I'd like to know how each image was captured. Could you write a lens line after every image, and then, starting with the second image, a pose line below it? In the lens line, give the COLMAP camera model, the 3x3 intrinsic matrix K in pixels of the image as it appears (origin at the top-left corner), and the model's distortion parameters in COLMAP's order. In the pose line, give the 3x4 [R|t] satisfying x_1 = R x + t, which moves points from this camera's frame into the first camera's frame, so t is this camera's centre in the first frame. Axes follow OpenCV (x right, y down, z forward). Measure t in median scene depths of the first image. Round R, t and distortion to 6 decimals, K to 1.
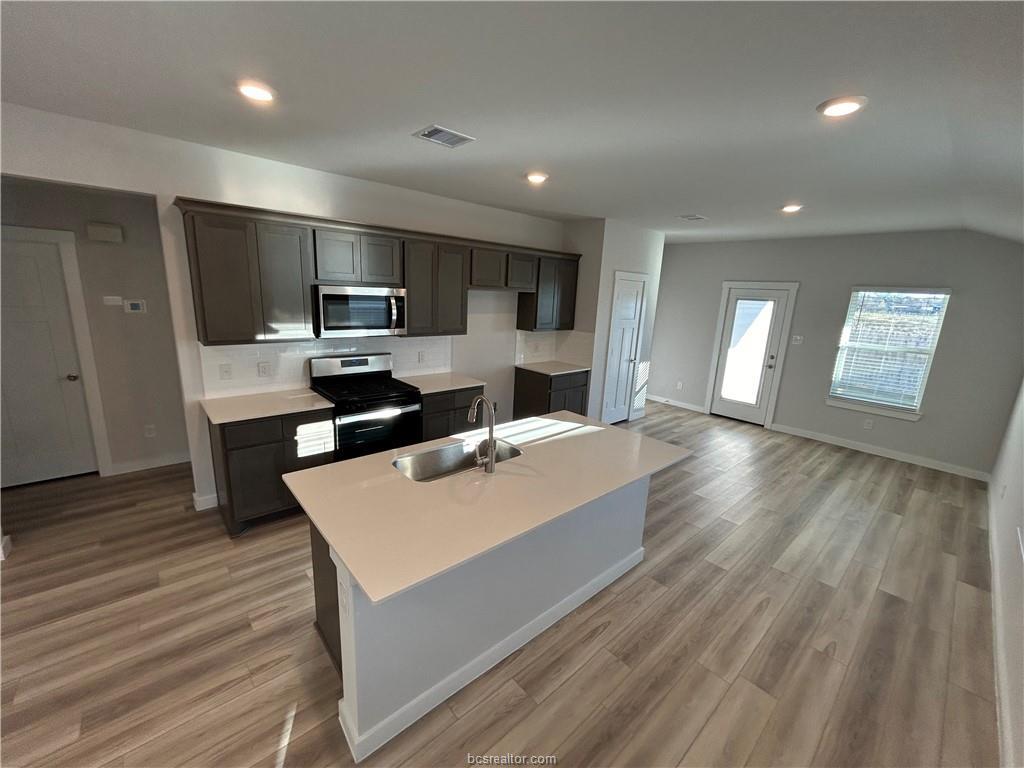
lens RADIAL K [[413.4, 0, 512.1], [0, 413.4, 382.5], [0, 0, 1]] dist [-0.002401, 0.000032]
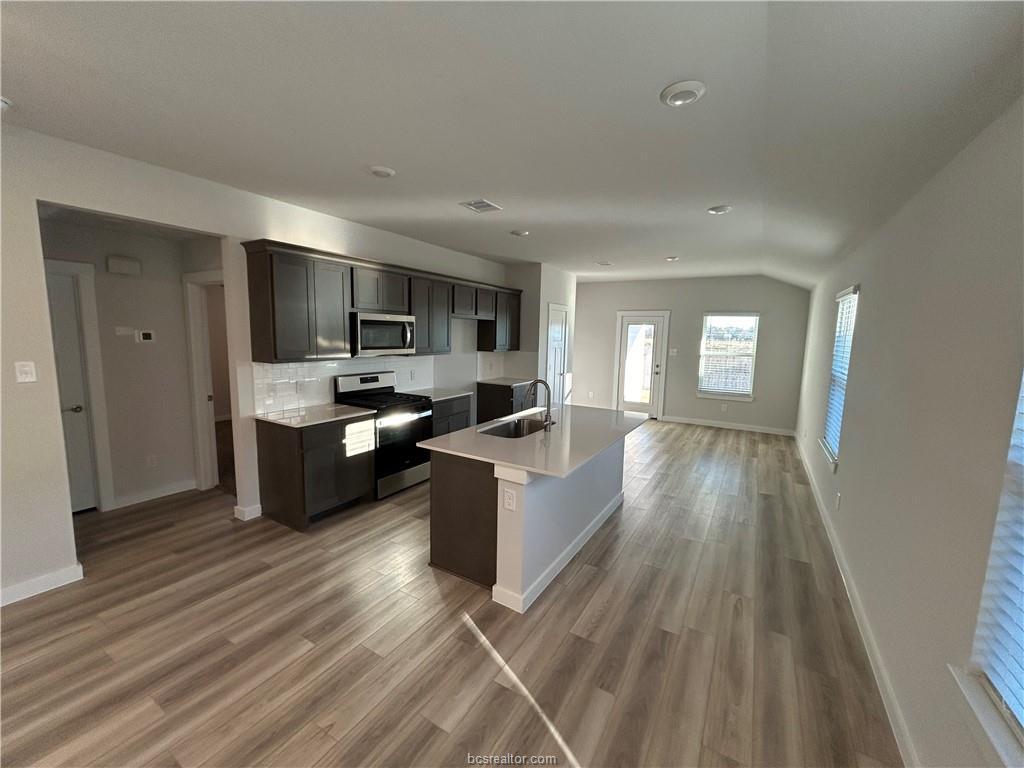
lens RADIAL K [[413.4, 0, 511.6], [0, 413.4, 383.8], [0, 0, 1]] dist [-0.002401, 0.000032]
pose [[0.954335, -0.061015, 0.292441, -0.356751], [0.085749, 0.993675, -0.072507, 0.085862], [-0.286168, 0.094272, 0.953531, -0.225770]]
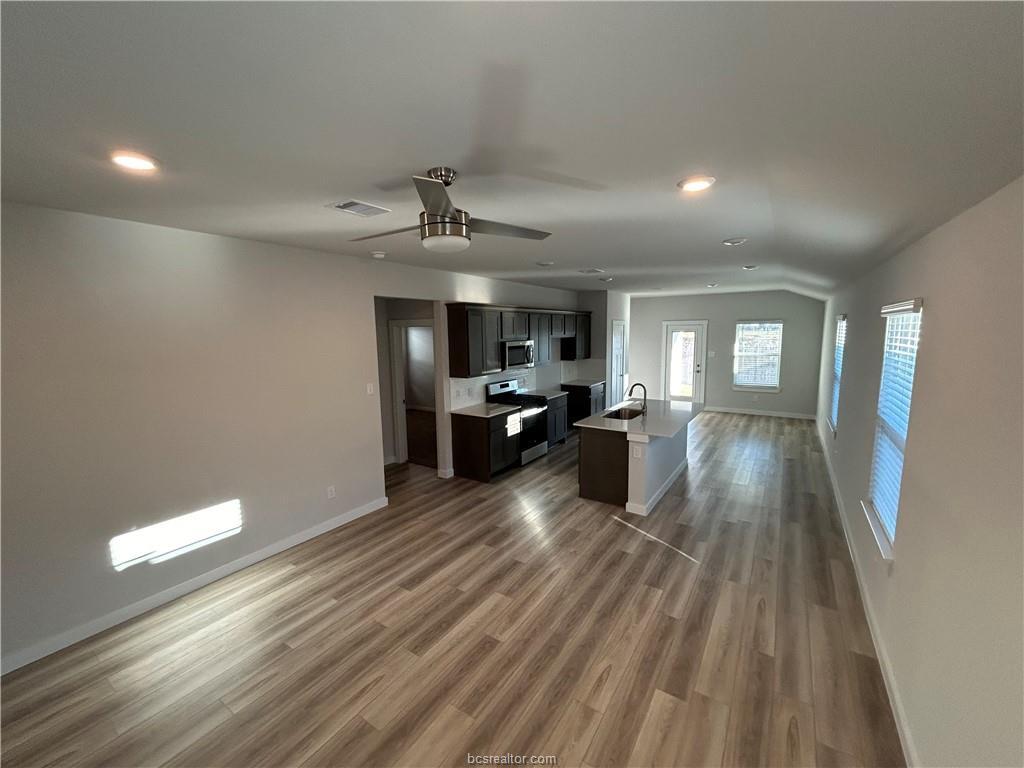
lens RADIAL K [[413.4, 0, 513.0], [0, 413.4, 383.4], [0, 0, 1]] dist [-0.002401, 0.000032]
pose [[0.965330, -0.092165, 0.244219, -0.792959], [0.113205, 0.990847, -0.073533, 0.073751], [-0.235207, 0.098630, 0.966928, -0.657139]]
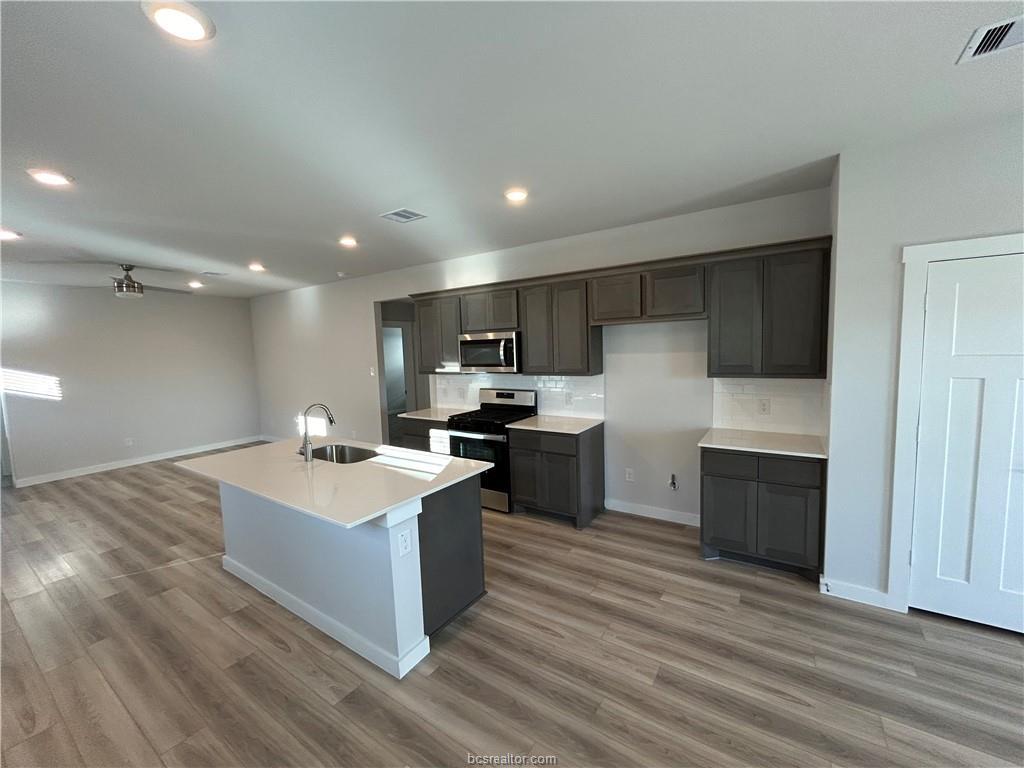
lens RADIAL K [[413.4, 0, 512.4], [0, 413.4, 382.4], [0, 0, 1]] dist [-0.002401, 0.000032]
pose [[0.249818, 0.028796, -0.967864, 0.832577], [-0.167555, 0.985764, -0.013919, -0.075341], [0.953686, 0.165648, 0.251087, 0.745888]]
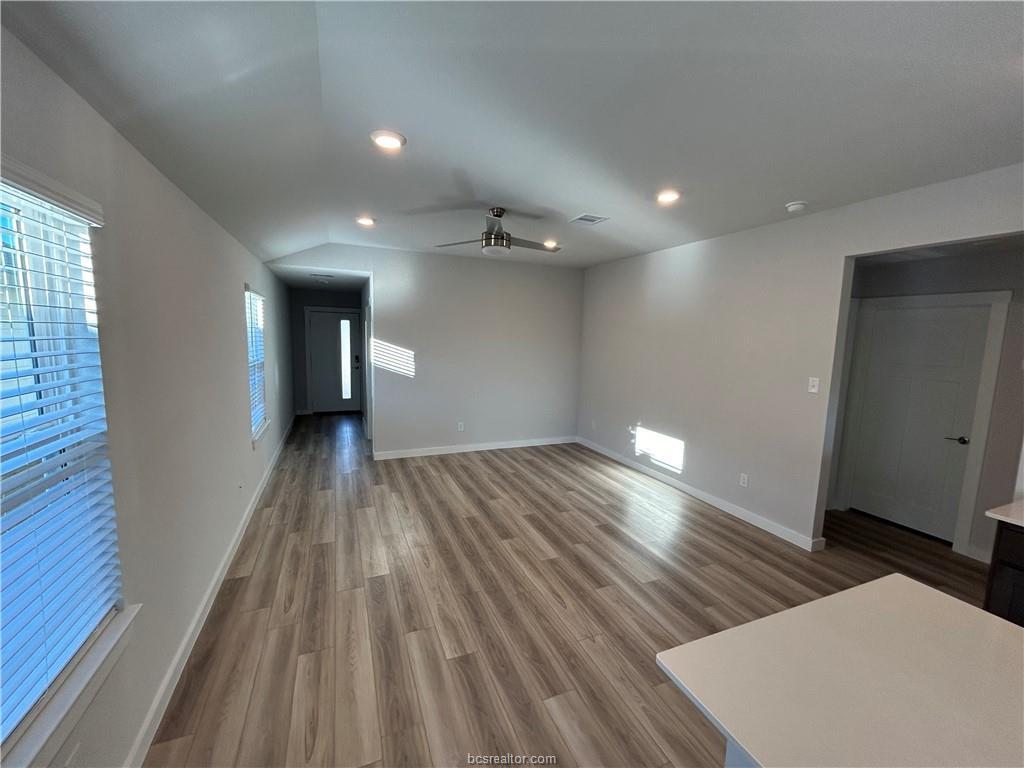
lens RADIAL K [[413.4, 0, 511.2], [0, 413.4, 383.7], [0, 0, 1]] dist [-0.002401, 0.000032]
pose [[-0.323595, 0.057137, -0.944469, 0.174728], [-0.248079, 0.958133, 0.142961, -0.014591], [0.913095, 0.280565, -0.295872, 0.278421]]
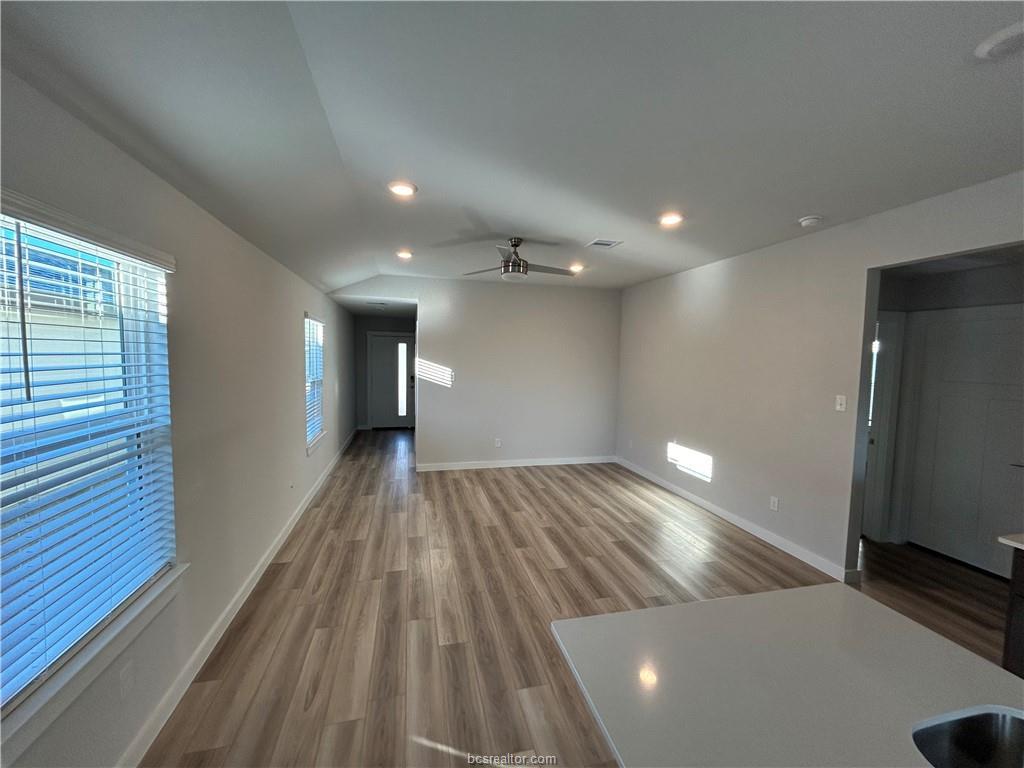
lens RADIAL K [[413.4, 0, 510.9], [0, 413.4, 383.3], [0, 0, 1]] dist [-0.002401, 0.000032]
pose [[-0.467678, 0.003919, -0.883890, 0.188332], [-0.234409, 0.963634, 0.128302, -0.036586], [0.852250, 0.267196, -0.449751, 0.407709]]
